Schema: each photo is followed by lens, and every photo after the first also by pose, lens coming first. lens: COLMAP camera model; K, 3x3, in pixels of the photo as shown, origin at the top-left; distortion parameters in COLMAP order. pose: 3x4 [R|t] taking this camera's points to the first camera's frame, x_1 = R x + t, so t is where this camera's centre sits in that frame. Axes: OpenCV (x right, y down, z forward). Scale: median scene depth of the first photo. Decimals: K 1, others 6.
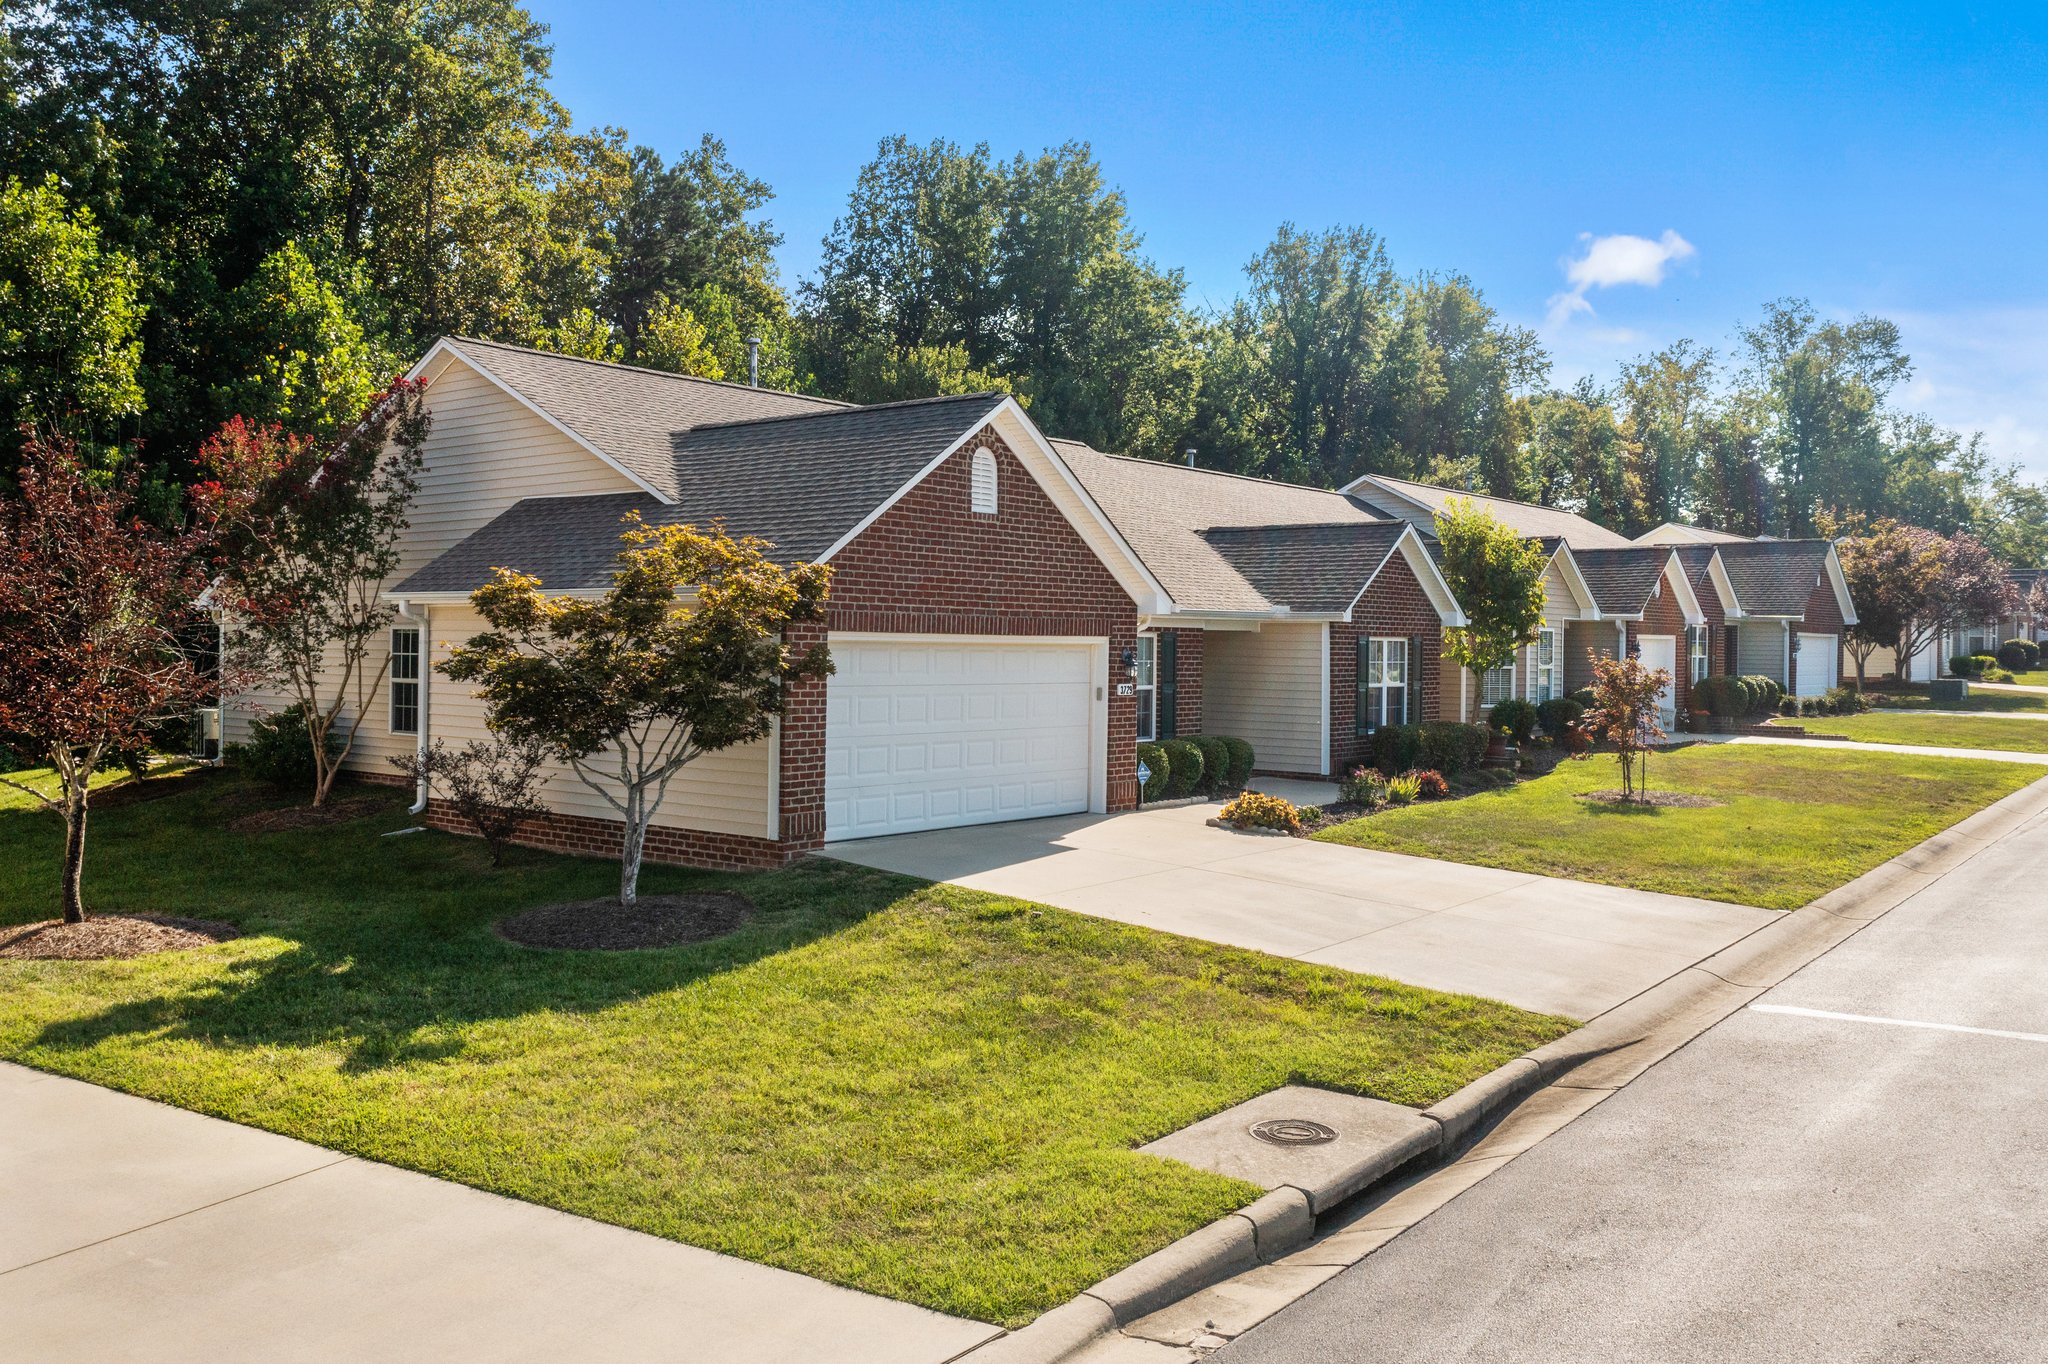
lens RADIAL K [[1656.2, 0, 1023.3], [0, 1656.2, 653.6], [0, 0, 1]] dist [-0.017882, 0.009323]
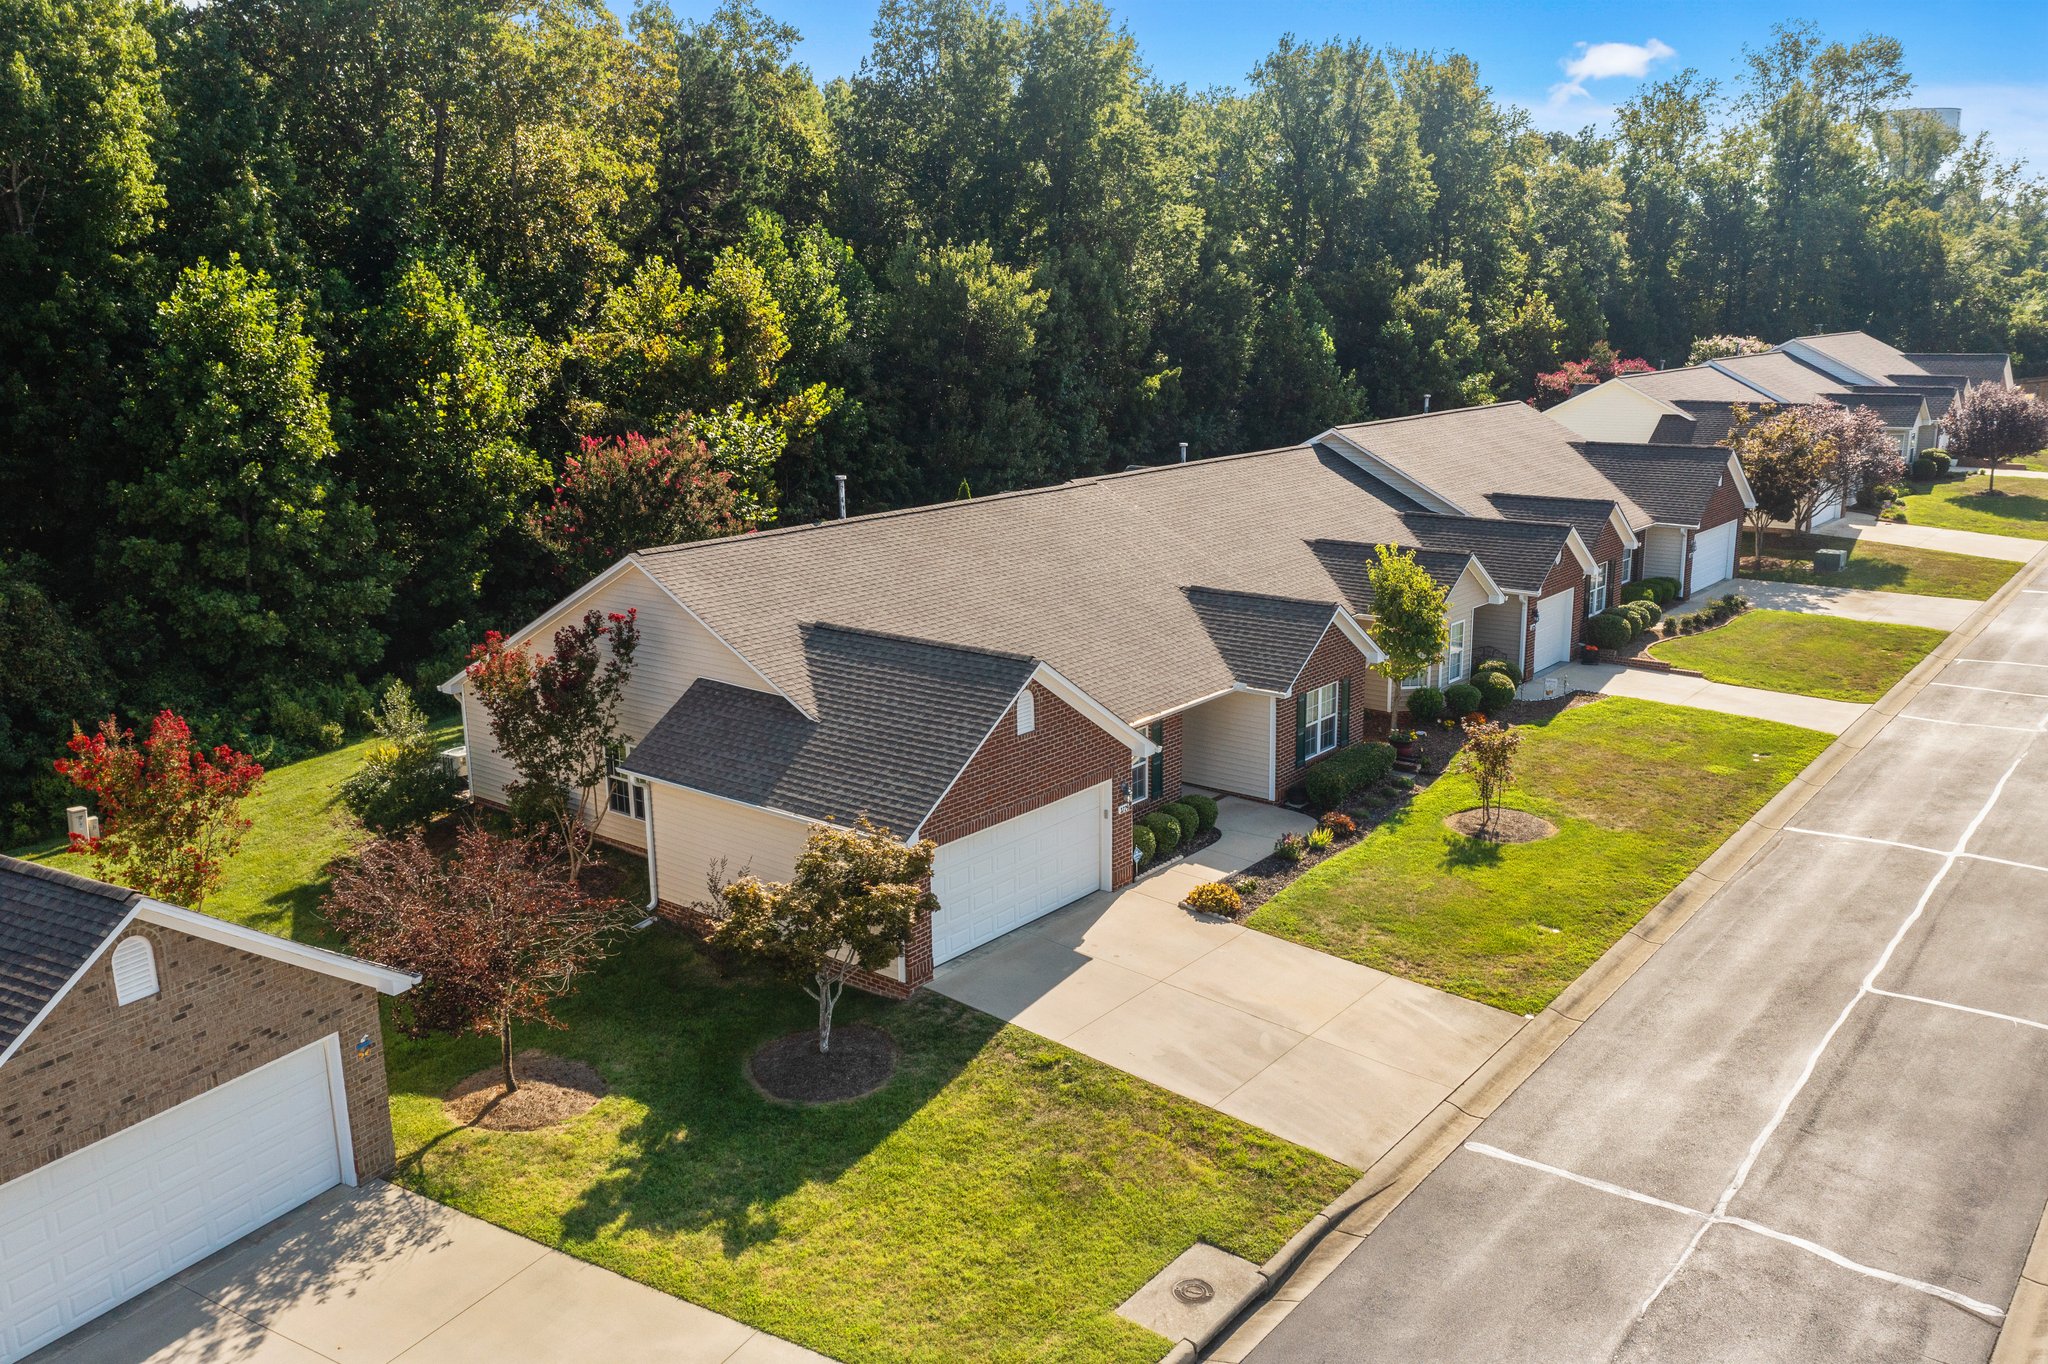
lens RADIAL K [[1610.4, 0, 1030.8], [0, 1610.4, 672.3], [0, 0, 1]] dist [-0.013676, 0.011004]
pose [[0.999696, -0.021369, -0.012284, -0.000455], [0.023564, 0.974754, 0.222036, -0.406761], [0.007229, -0.222258, 0.974961, -0.353987]]
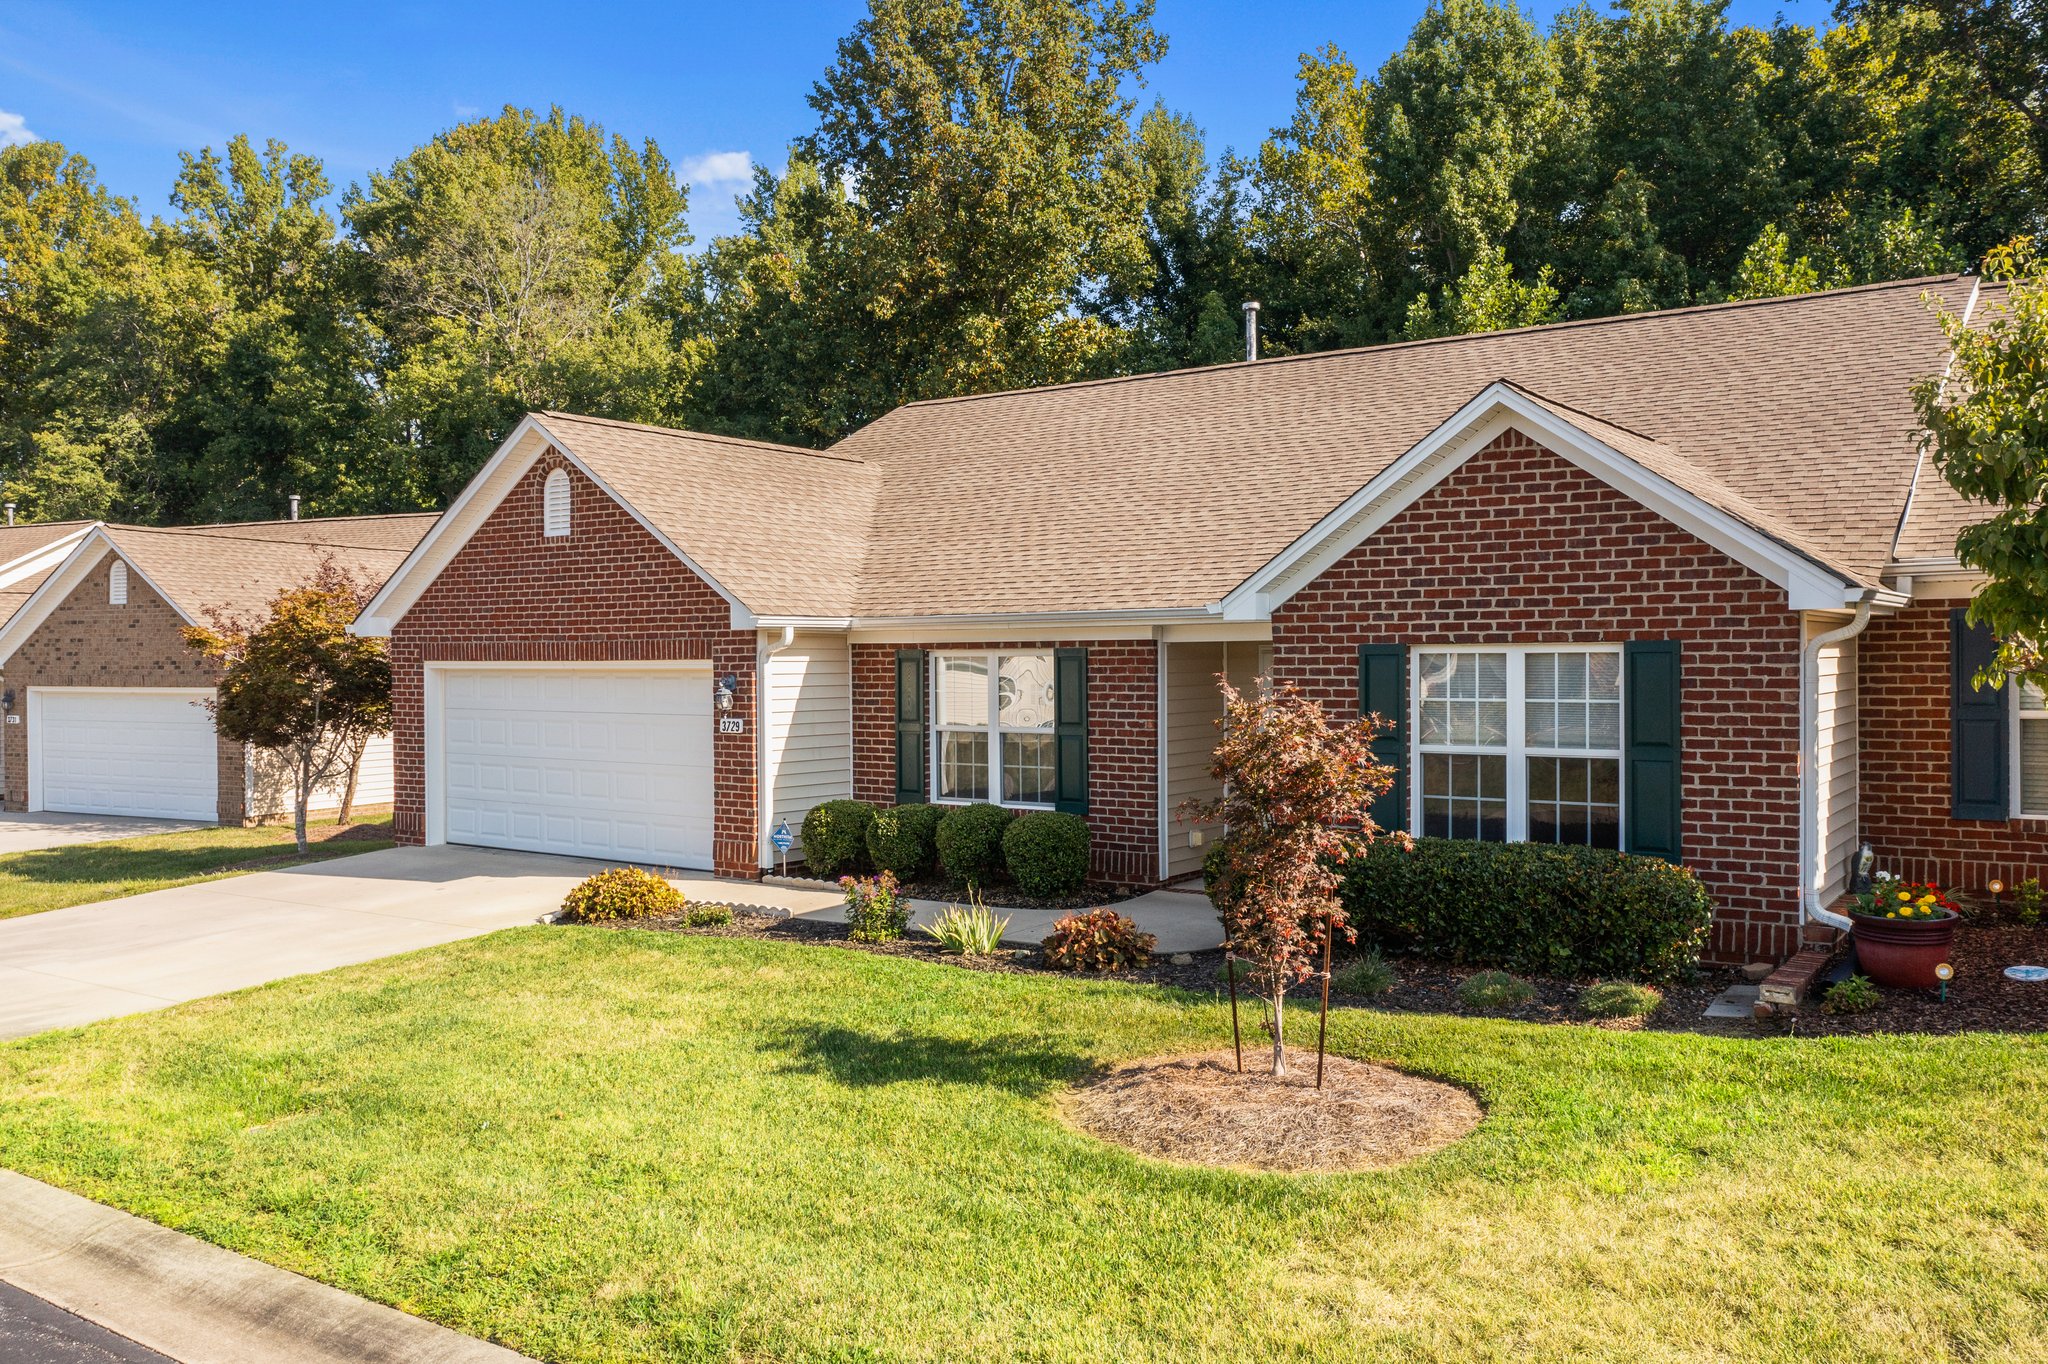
lens RADIAL K [[1610.4, 0, 1030.8], [0, 1610.4, 672.3], [0, 0, 1]] dist [-0.013676, 0.011004]
pose [[0.055531, -0.001529, -0.998456, 0.830283], [0.000752, 0.999999, -0.001490, -0.002699], [0.998457, -0.000668, 0.055532, 1.085258]]
